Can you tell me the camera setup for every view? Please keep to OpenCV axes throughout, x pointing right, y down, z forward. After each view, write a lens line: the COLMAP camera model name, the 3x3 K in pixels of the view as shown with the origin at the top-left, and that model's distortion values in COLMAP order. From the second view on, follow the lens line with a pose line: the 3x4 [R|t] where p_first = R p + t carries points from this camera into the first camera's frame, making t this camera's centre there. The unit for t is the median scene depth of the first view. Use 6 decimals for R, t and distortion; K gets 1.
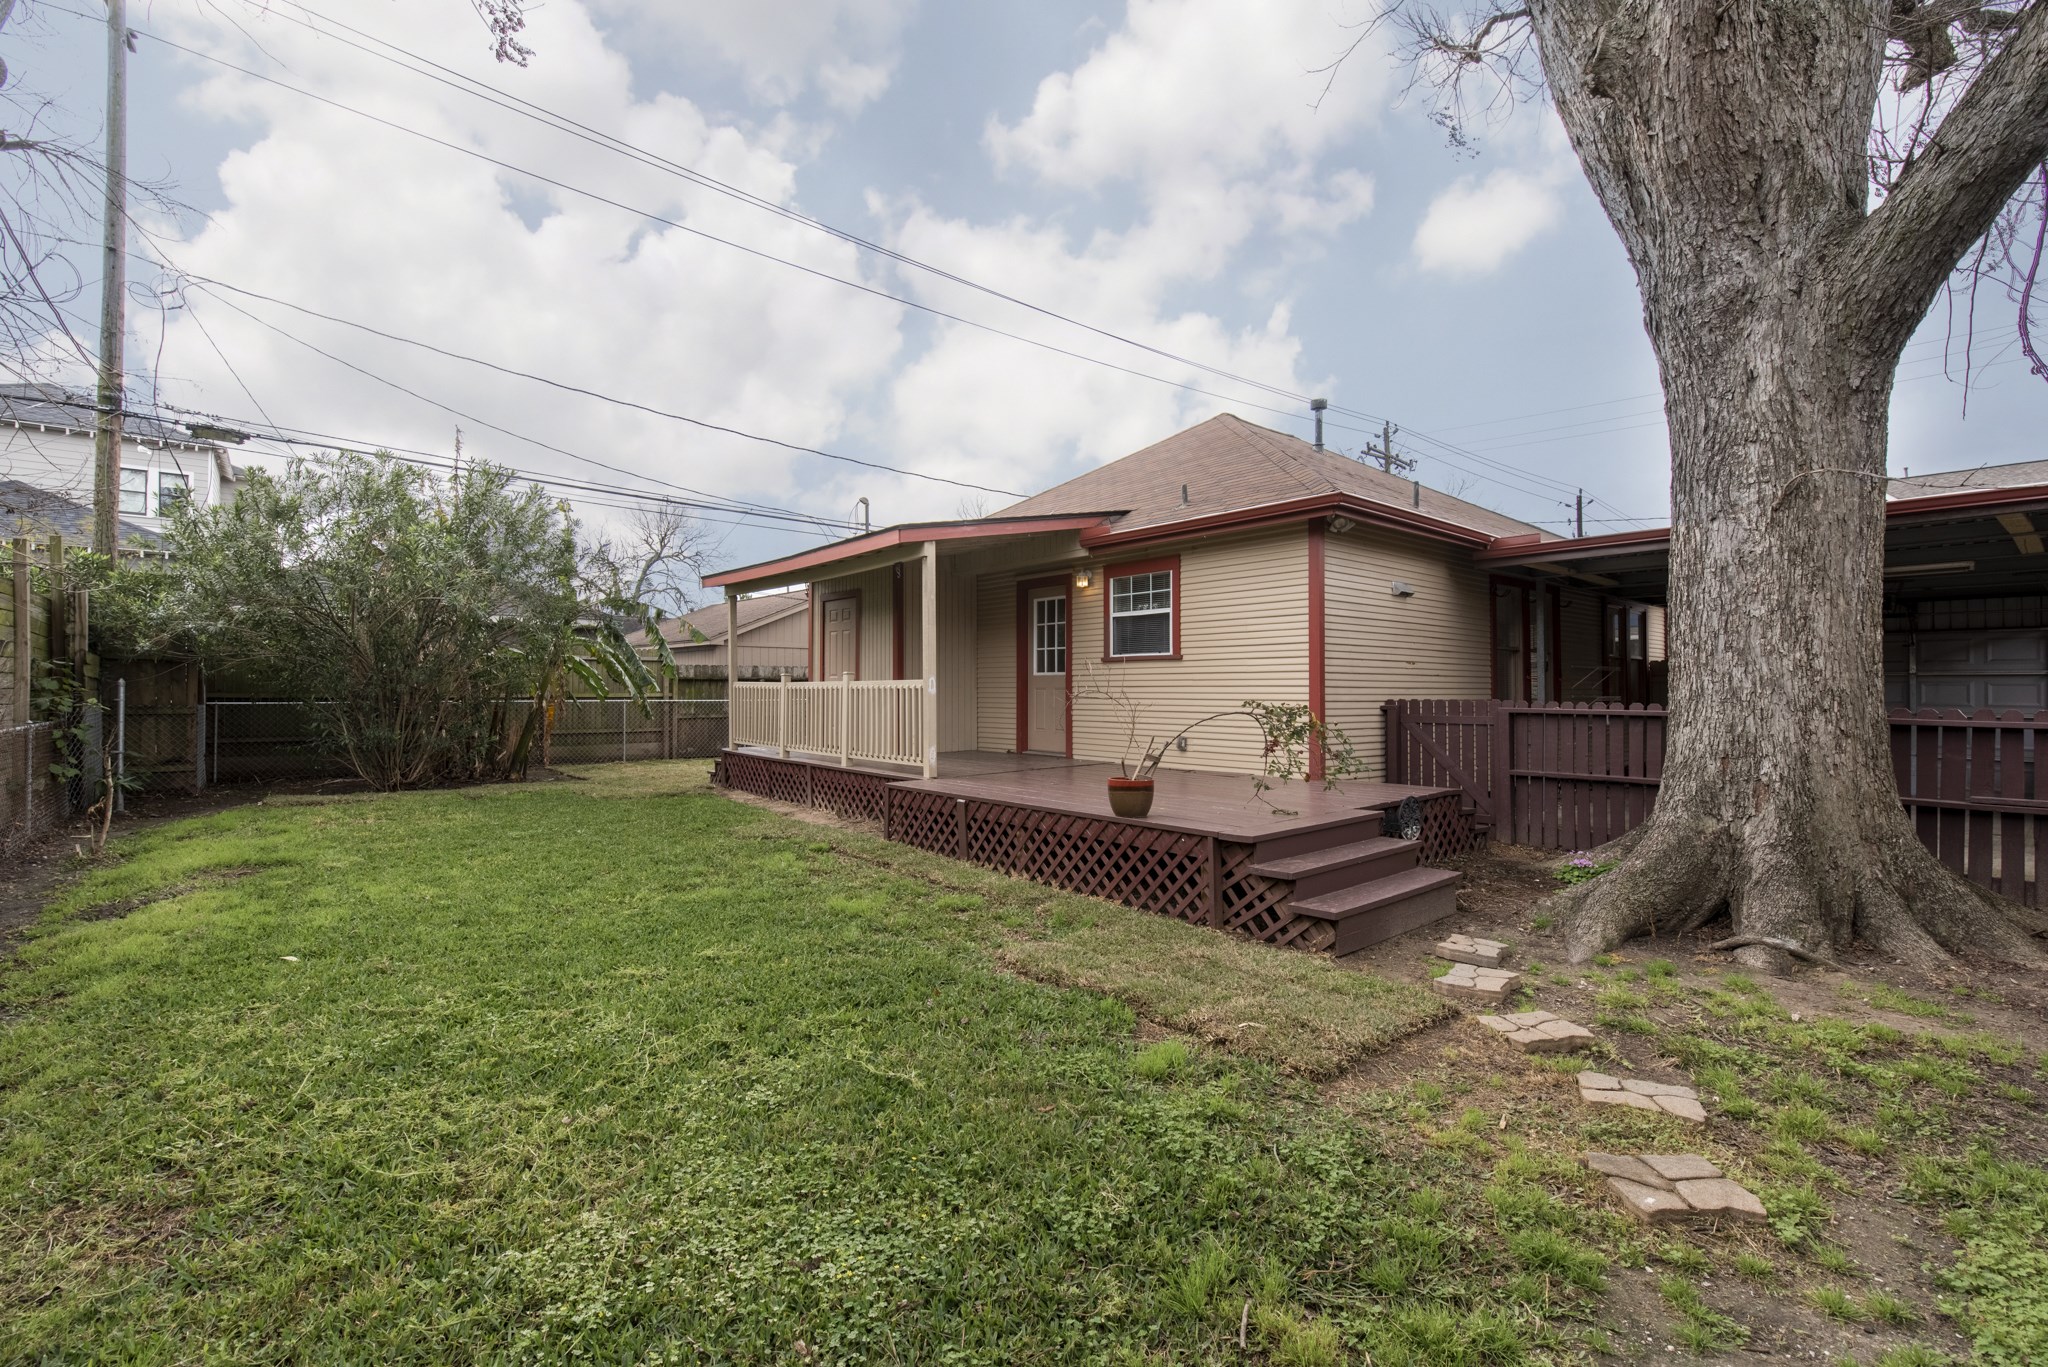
lens RADIAL K [[889.6, 0, 1024.0], [0, 889.6, 683.5], [0, 0, 1]] dist [0.001414, -0.000333]
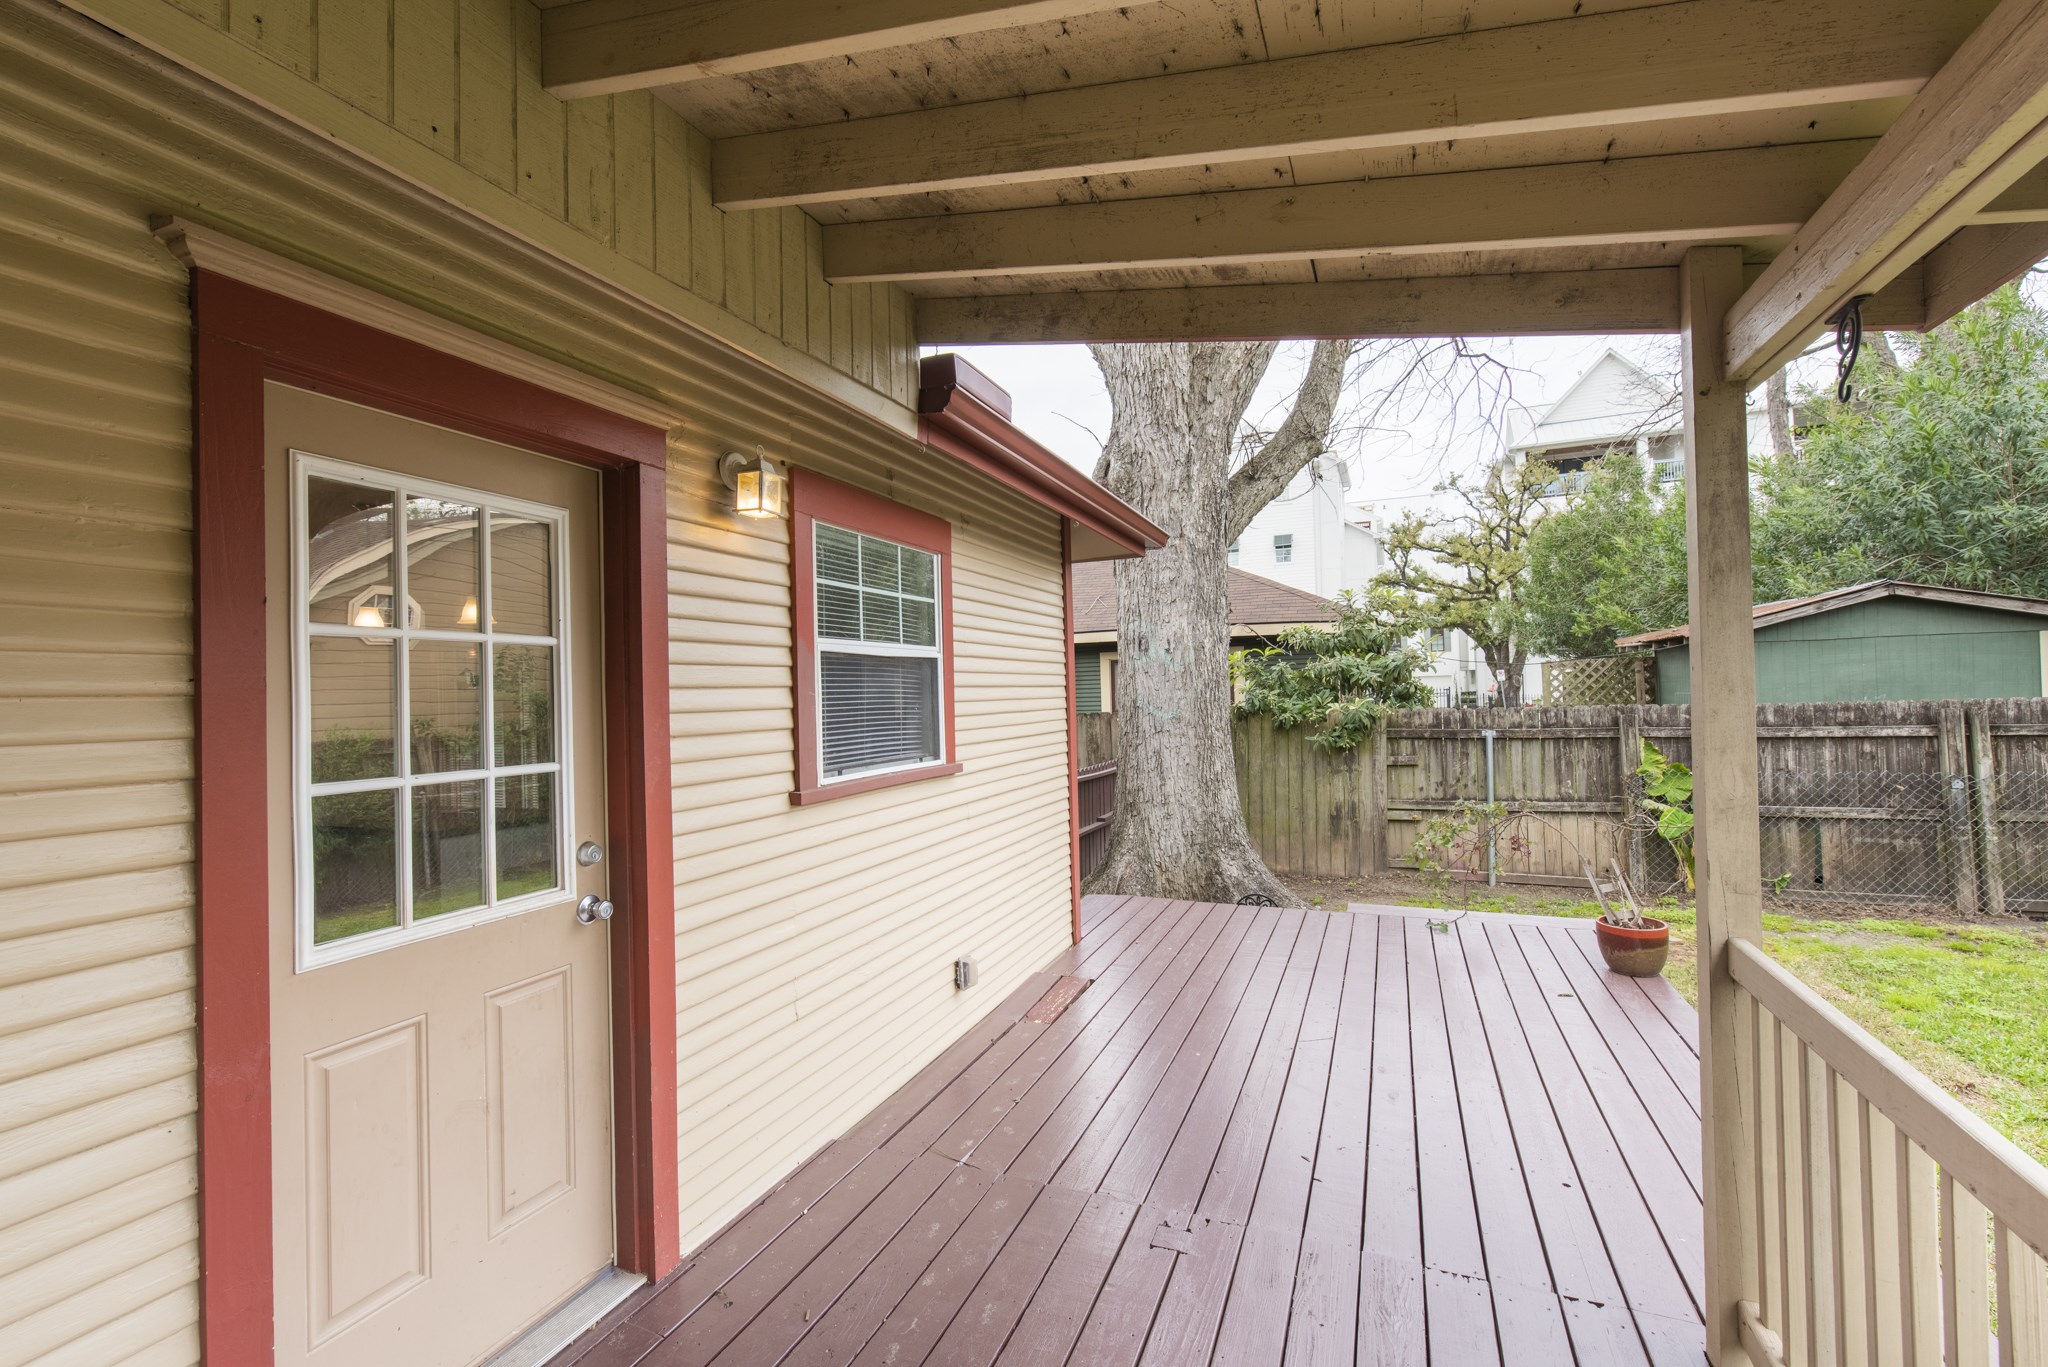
lens RADIAL K [[889.6, 0, 1024.0], [0, 889.6, 683.5], [0, 0, 1]] dist [0.001414, -0.000333]
pose [[-0.470237, 0.017178, 0.882373, -0.205807], [0.016719, 0.999805, -0.010554, -0.061798], [-0.882382, 0.009789, -0.470433, 1.120209]]
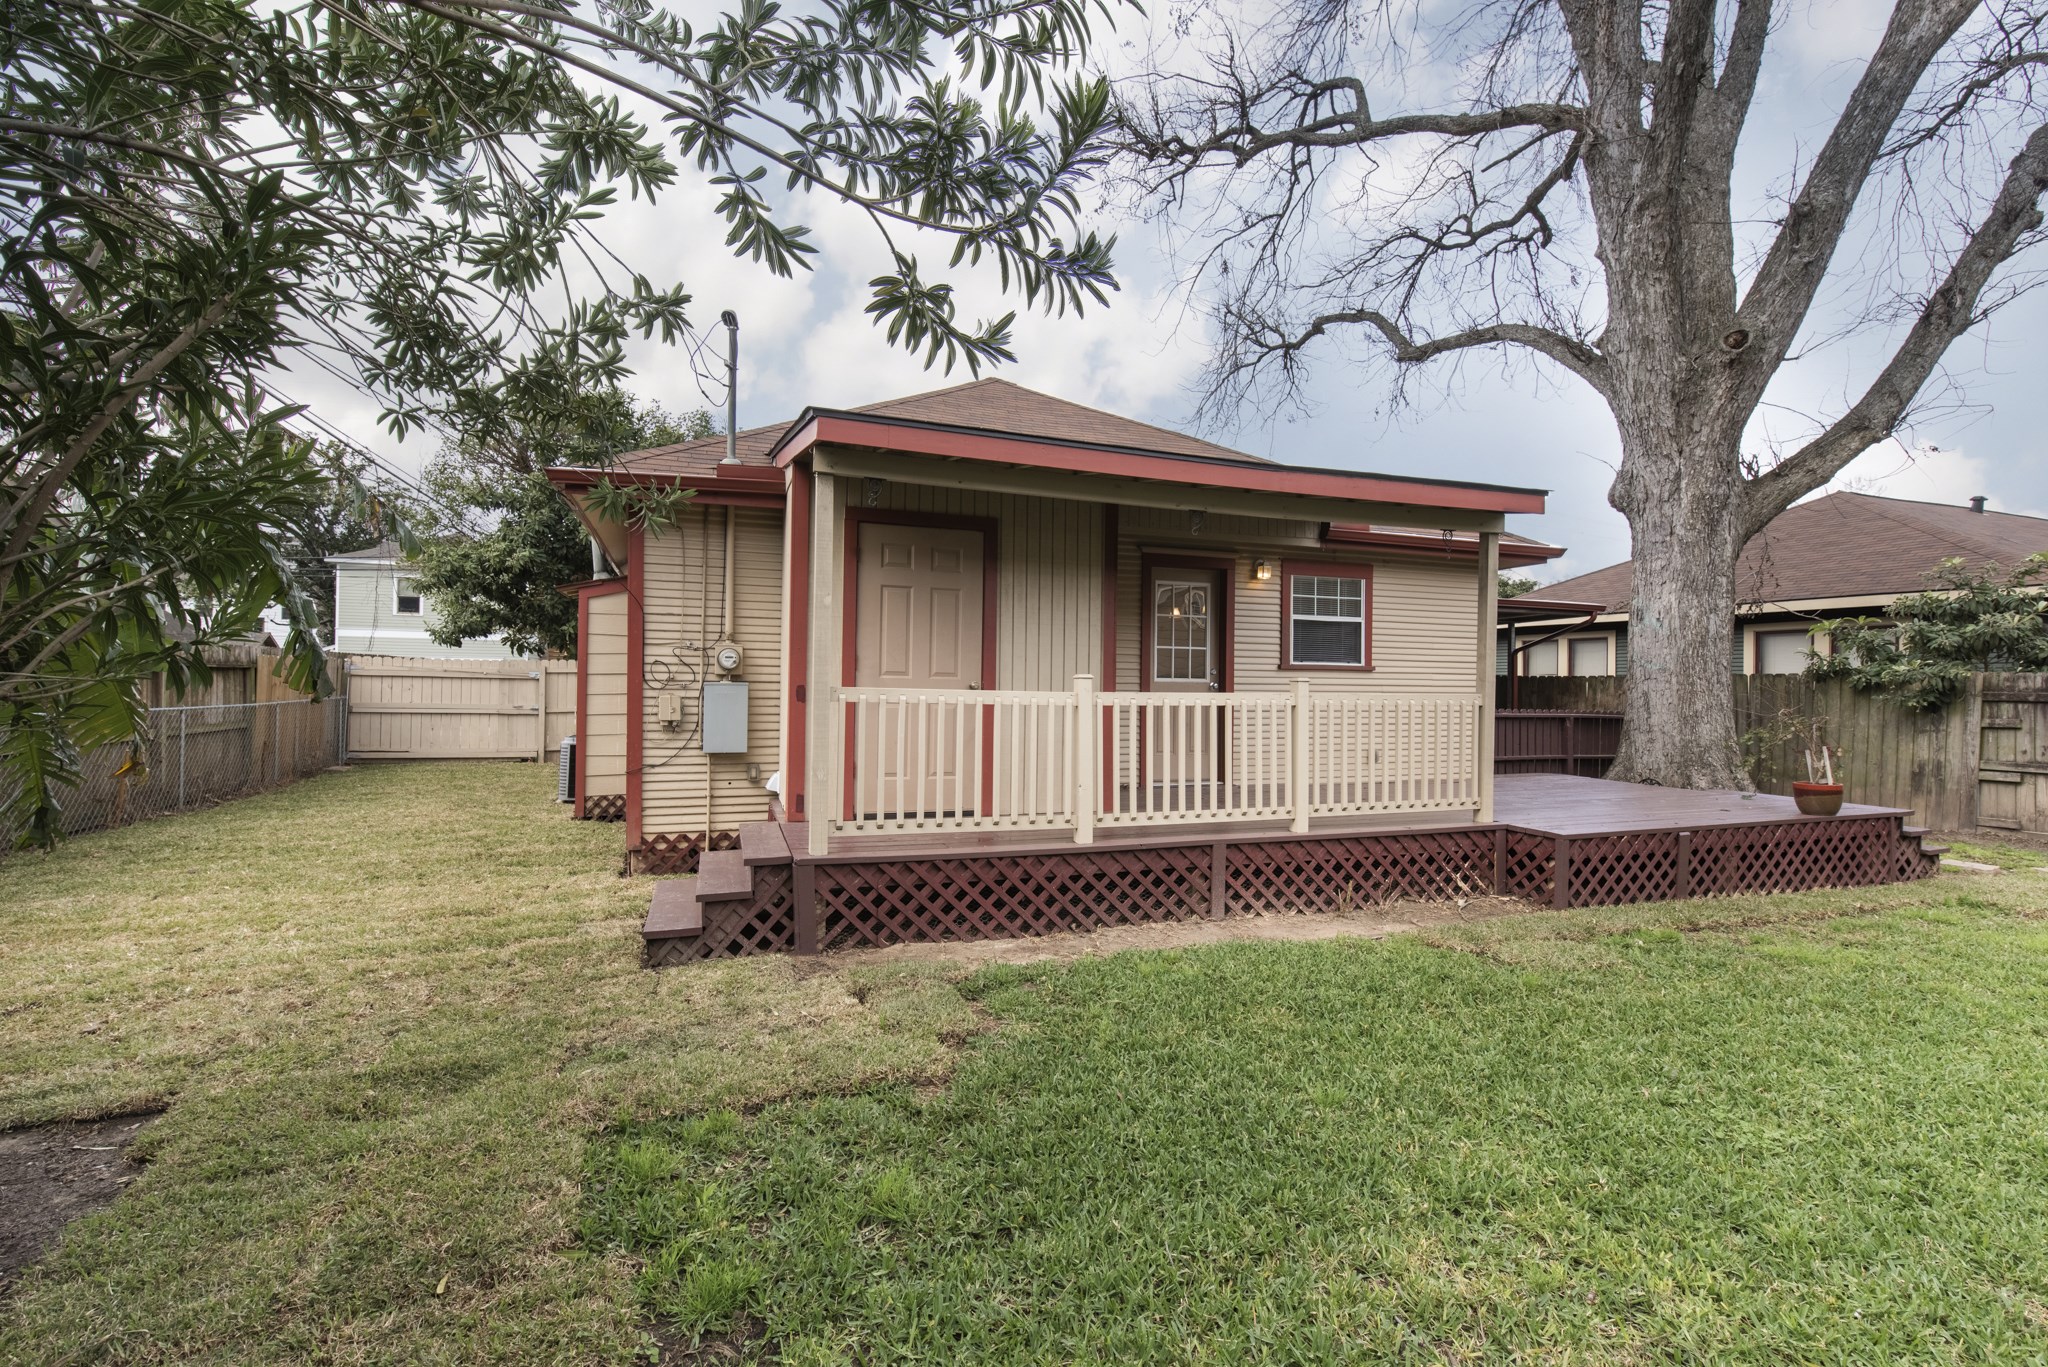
lens RADIAL K [[889.6, 0, 1024.0], [0, 889.6, 683.5], [0, 0, 1]] dist [0.001414, -0.000333]
pose [[0.335644, -0.000212, 0.941989, -0.862726], [-0.016304, 0.999849, 0.006034, -0.011846], [-0.941848, -0.017383, 0.335590, 0.988442]]
